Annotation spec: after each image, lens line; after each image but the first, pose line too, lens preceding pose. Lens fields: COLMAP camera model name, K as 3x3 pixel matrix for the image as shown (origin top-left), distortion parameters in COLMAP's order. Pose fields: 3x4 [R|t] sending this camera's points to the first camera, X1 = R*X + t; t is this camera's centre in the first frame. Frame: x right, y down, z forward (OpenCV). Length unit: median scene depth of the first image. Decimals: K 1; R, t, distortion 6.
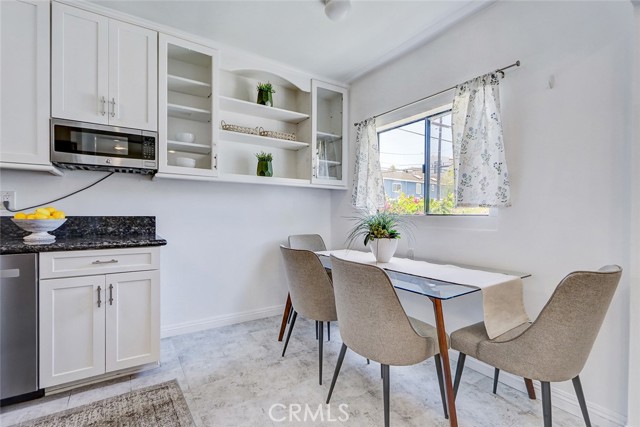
lens RADIAL K [[292.0, 0, 315.2], [0, 292.0, 216.5], [0, 0, 1]] dist [0.003006, -0.002876]
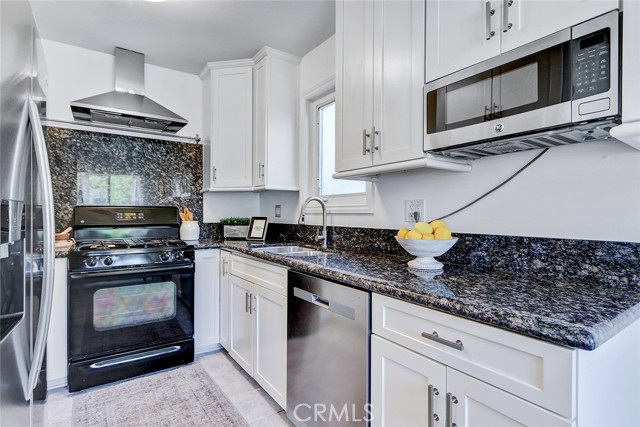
lens RADIAL K [[325.6, 0, 319.0], [0, 325.6, 210.2], [0, 0, 1]] dist [0.016359, -0.000367]
pose [[0.033175, -0.017966, -0.999288, -0.169297], [-0.014055, 0.999731, -0.018441, -0.035902], [0.999351, 0.014656, 0.032913, 0.677650]]
